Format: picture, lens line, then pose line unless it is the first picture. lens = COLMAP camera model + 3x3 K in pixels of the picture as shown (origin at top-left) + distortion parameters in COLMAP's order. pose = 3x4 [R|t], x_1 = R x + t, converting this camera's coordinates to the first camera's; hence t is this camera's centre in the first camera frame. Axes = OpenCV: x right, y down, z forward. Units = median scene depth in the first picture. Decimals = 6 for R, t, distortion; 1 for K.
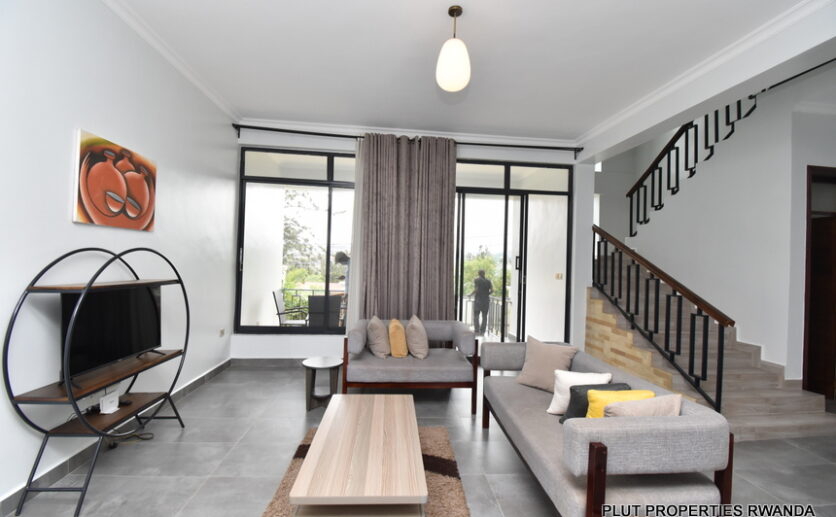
lens RADIAL K [[368.5, 0, 419.3], [0, 368.5, 261.7], [0, 0, 1]] dist [0.007166, -0.016777]
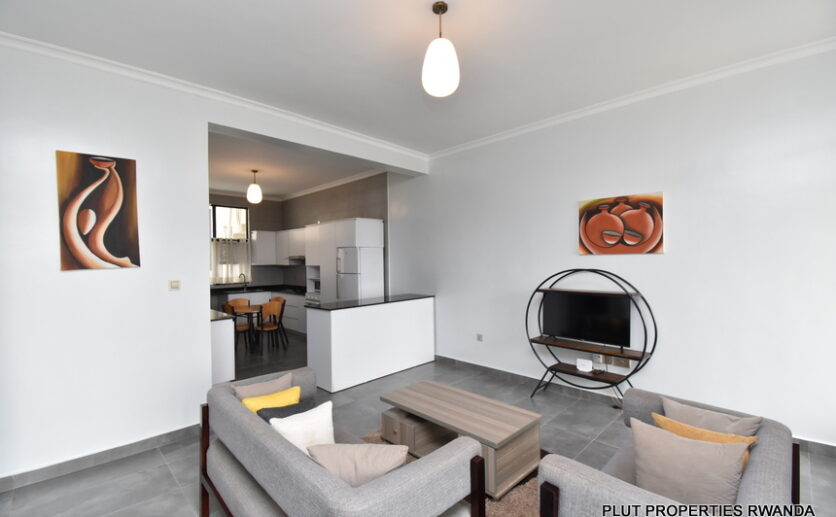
lens RADIAL K [[368.5, 0, 417.2], [0, 368.5, 260.3], [0, 0, 1]] dist [0.007166, -0.016777]
pose [[-0.772515, -0.019456, -0.634698, 0.686987], [-0.011102, 0.999792, -0.017135, -0.034941], [0.634899, -0.006190, -0.772570, 1.613961]]
